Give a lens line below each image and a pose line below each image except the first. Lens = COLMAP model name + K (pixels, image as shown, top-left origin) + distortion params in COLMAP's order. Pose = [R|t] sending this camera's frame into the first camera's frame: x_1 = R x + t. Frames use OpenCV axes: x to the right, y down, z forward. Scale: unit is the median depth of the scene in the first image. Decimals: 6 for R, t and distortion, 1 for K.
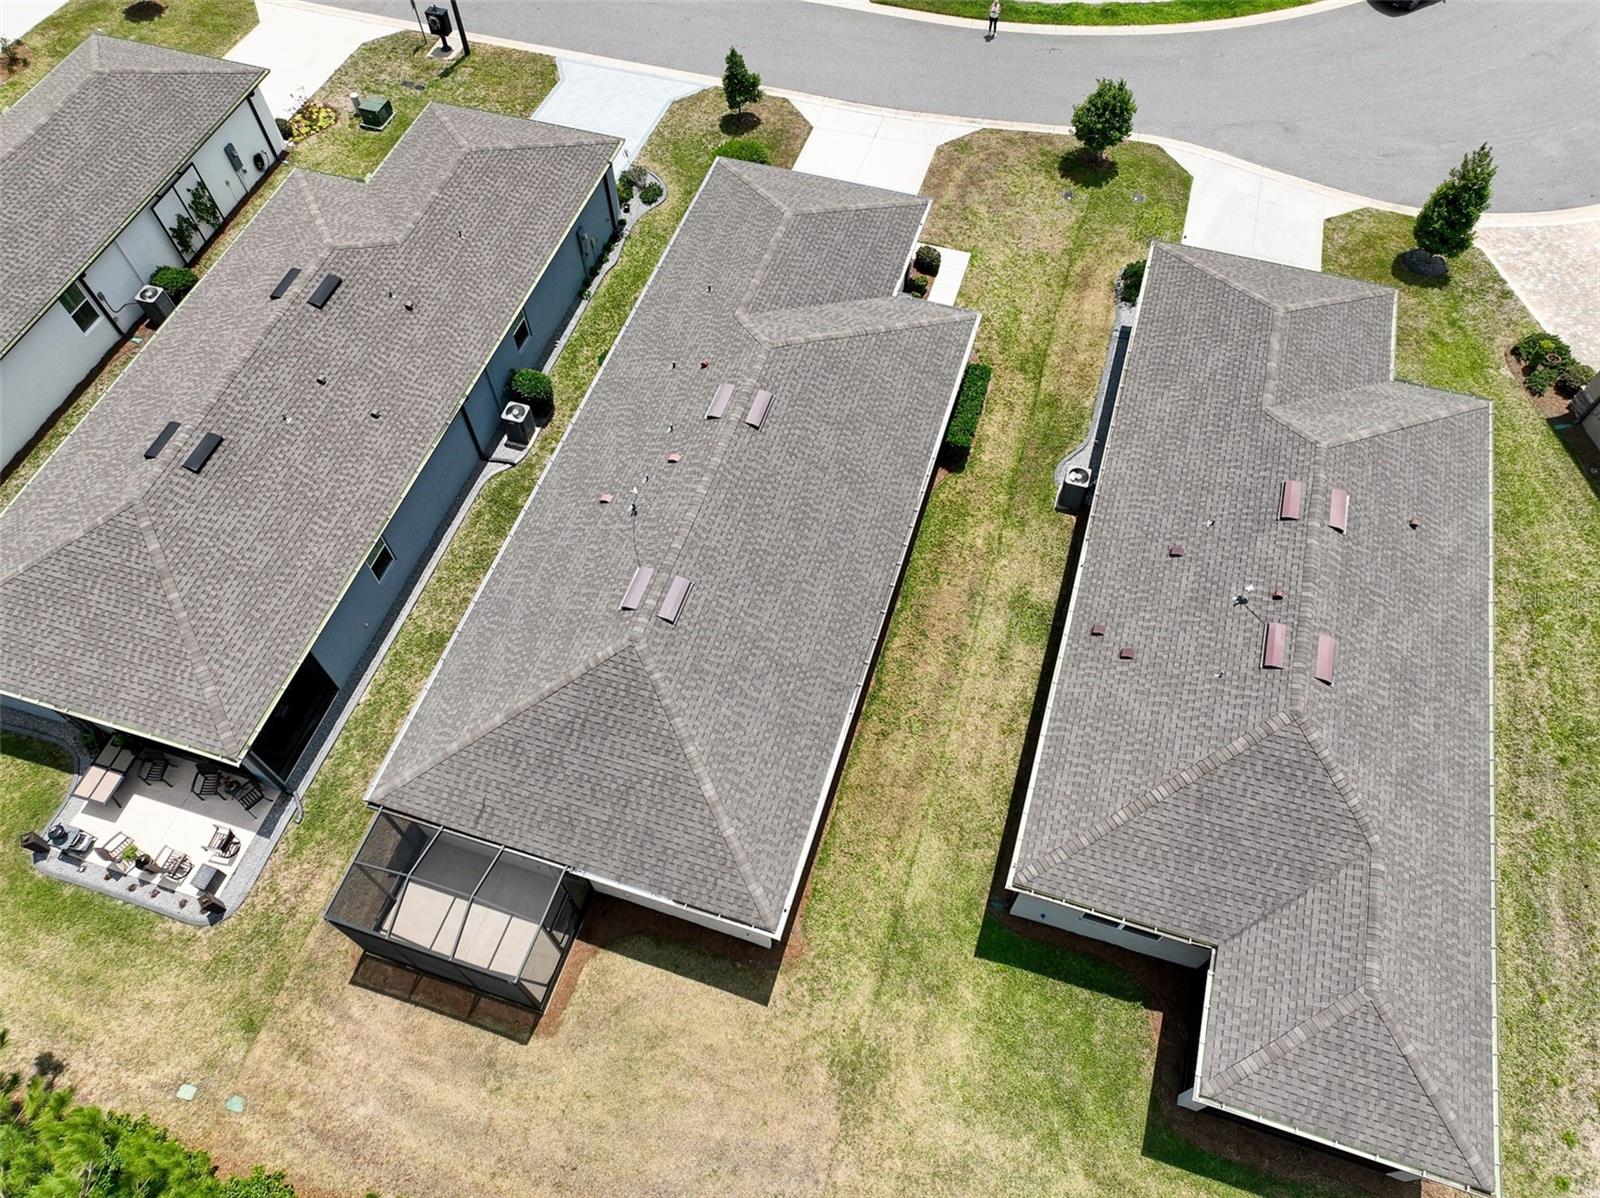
lens RADIAL K [[1125.8, 0, 797.6], [0, 1125.8, 601.6], [0, 0, 1]] dist [-0.000223, 0.016496]
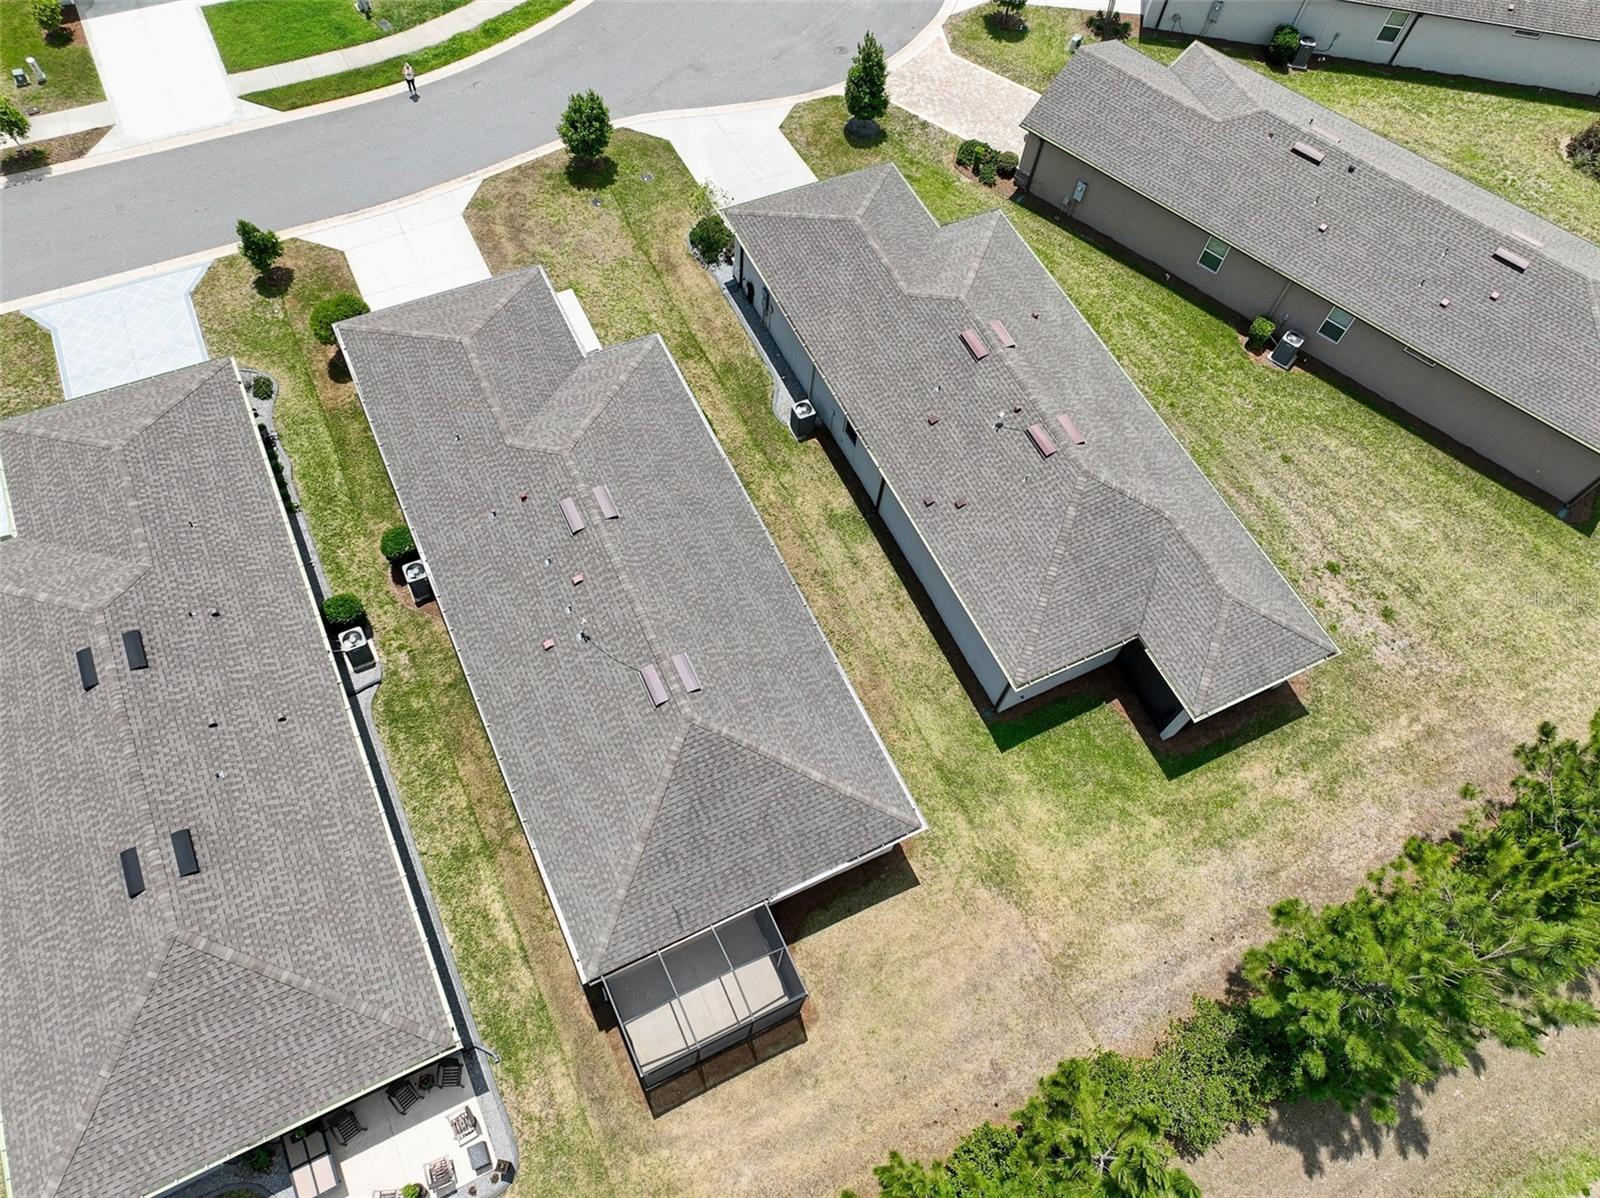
lens RADIAL K [[1125.8, 0, 803.1], [0, 1125.8, 600.3], [0, 0, 1]] dist [-0.000223, 0.016496]
pose [[0.721189, -0.576957, 0.383414, -0.382539], [0.546279, 0.814014, 0.197386, -0.205233], [-0.425987, 0.067099, 0.902238, -0.108229]]
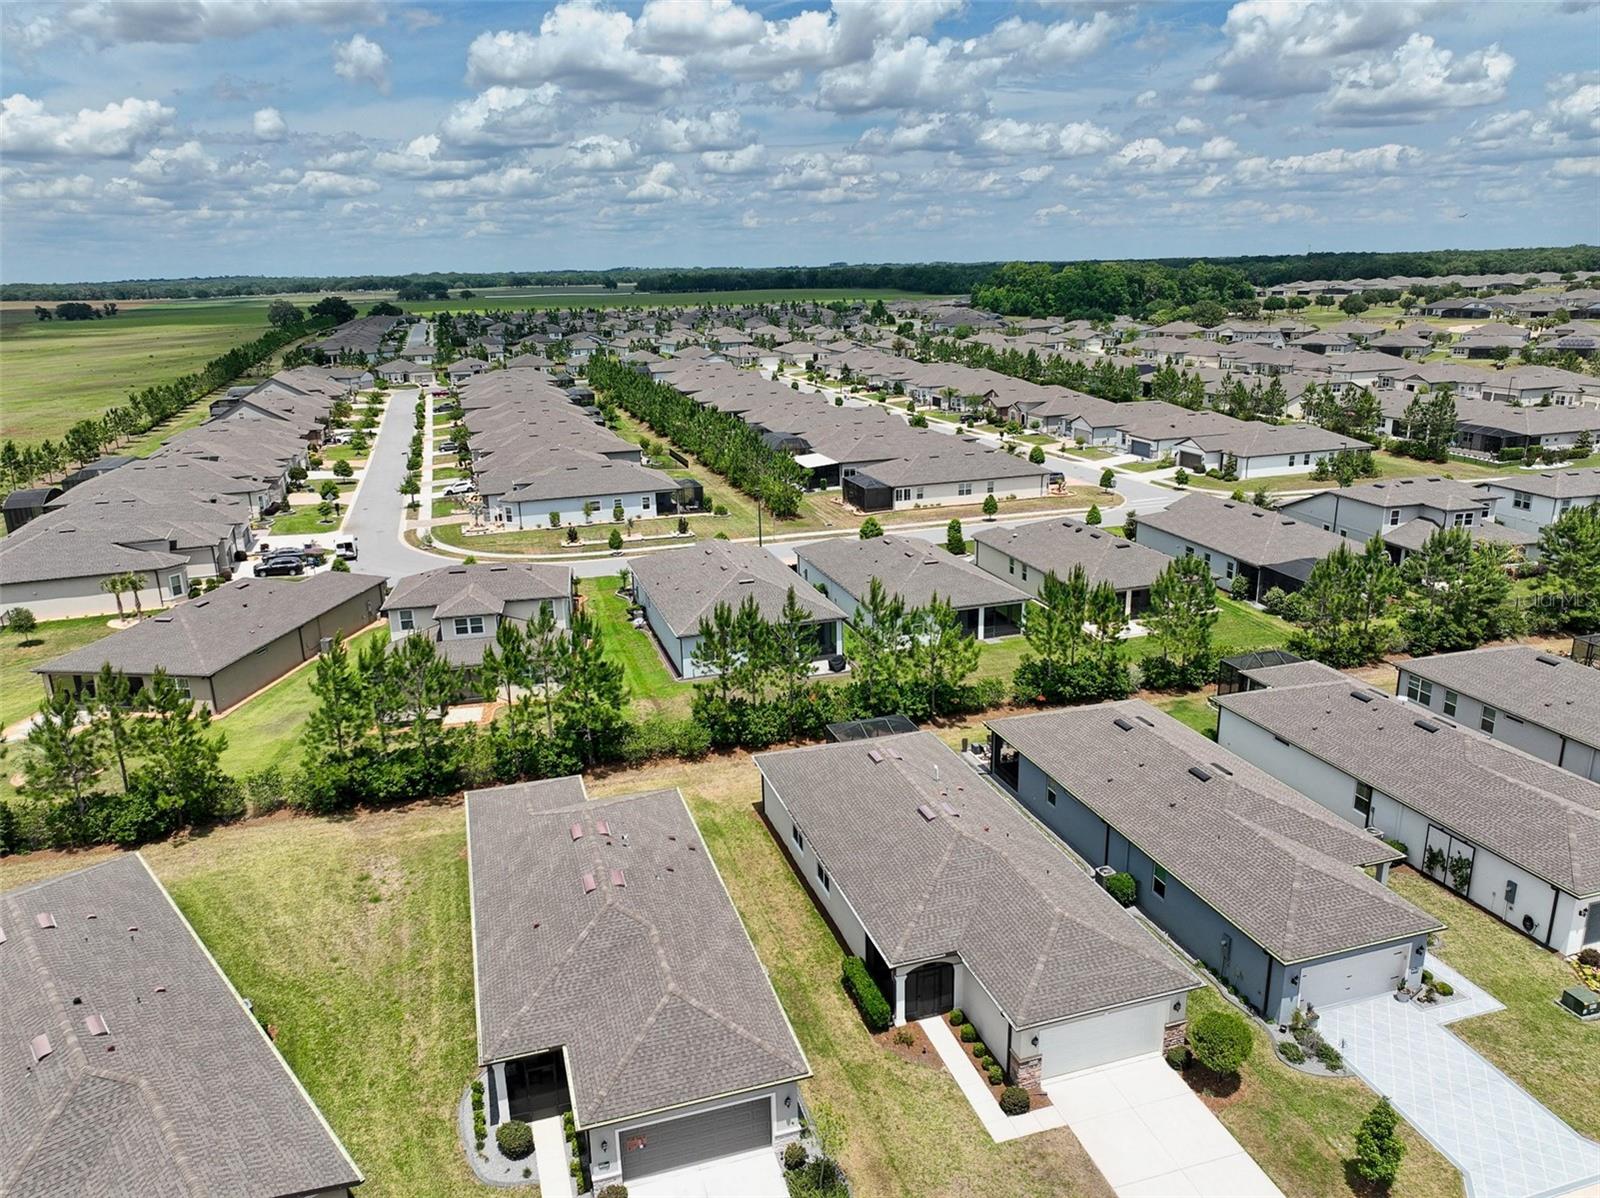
lens RADIAL K [[1125.8, 0, 800.8], [0, 1125.8, 600.0], [0, 0, 1]] dist [-0.000223, 0.016496]
pose [[-0.818700, 0.190679, -0.541639, 0.941724], [-0.471876, 0.314086, 0.823822, -1.523228], [0.327207, 0.930049, -0.167165, 0.920215]]
